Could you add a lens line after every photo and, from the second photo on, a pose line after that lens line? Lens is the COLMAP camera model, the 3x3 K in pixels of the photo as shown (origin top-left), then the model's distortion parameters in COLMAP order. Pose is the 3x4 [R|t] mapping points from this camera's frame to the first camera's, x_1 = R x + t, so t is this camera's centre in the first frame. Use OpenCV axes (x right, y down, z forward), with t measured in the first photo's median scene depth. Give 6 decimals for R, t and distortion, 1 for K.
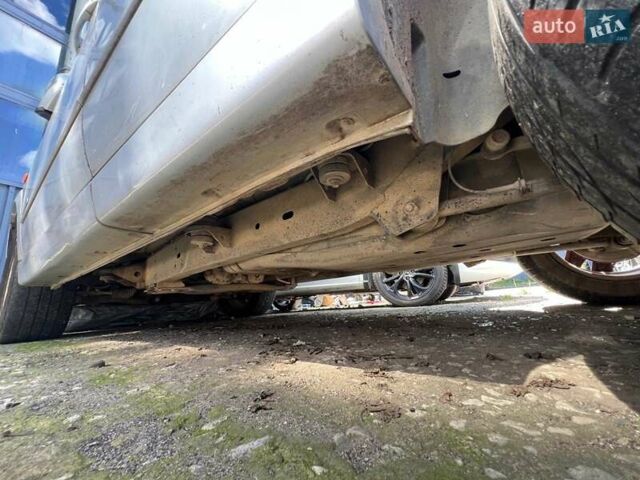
lens RADIAL K [[260.2, 0, 320.0], [0, 260.2, 240.0], [0, 0, 1]] dist [0.000887, 0.000437]
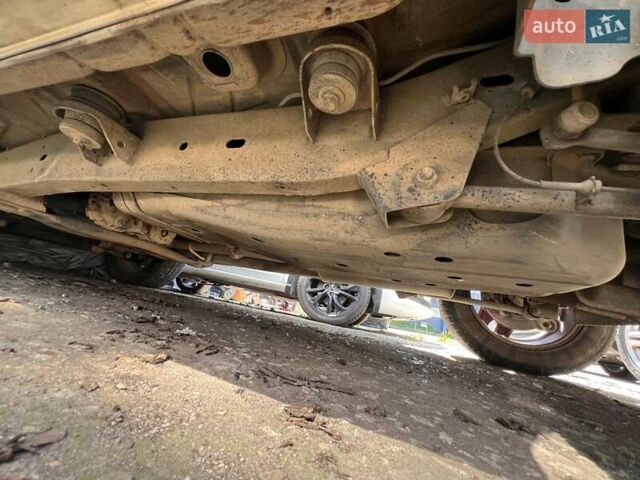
lens RADIAL K [[260.2, 0, 320.0], [0, 260.2, 240.0], [0, 0, 1]] dist [0.000887, 0.000437]
pose [[0.912632, 0.326600, 0.245837, -0.005816], [-0.320946, 0.944939, -0.063912, 0.072865], [-0.253175, -0.020572, 0.967202, 0.185011]]
